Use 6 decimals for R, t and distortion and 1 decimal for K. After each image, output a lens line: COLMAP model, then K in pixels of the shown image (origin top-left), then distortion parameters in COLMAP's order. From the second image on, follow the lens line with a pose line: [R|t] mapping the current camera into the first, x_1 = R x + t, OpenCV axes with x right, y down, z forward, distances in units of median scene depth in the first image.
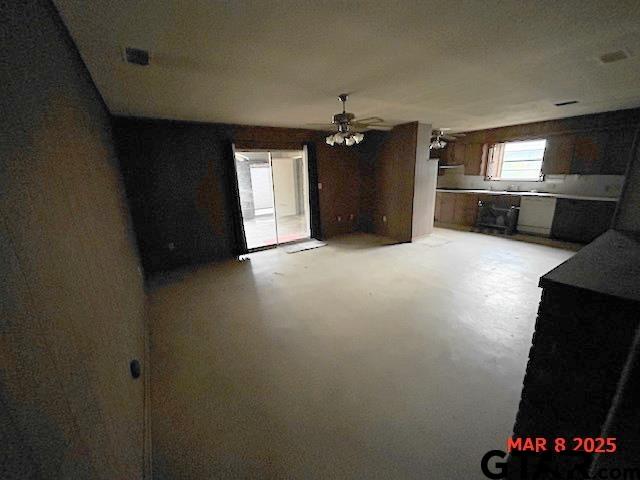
lens RADIAL K [[256.7, 0, 319.6], [0, 256.7, 239.7], [0, 0, 1]] dist [0.001723, -0.000066]
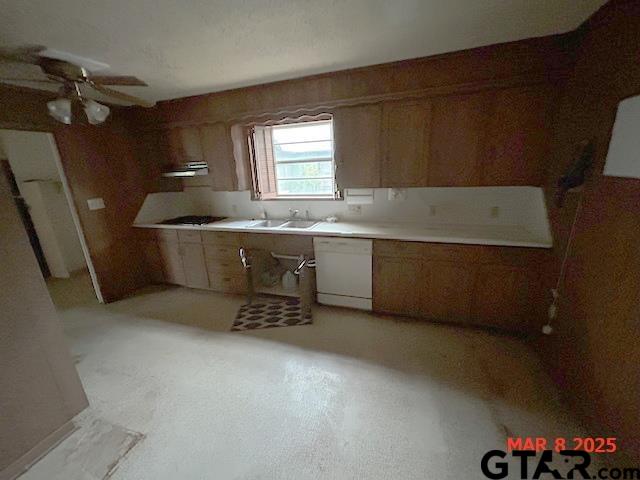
lens RADIAL K [[256.7, 0, 319.9], [0, 256.7, 240.8], [0, 0, 1]] dist [0.001723, -0.000066]
pose [[0.787907, -0.167181, 0.592666, 0.511353], [0.175045, 0.983544, 0.044732, -0.176629], [-0.590391, 0.068499, 0.804205, 0.611517]]
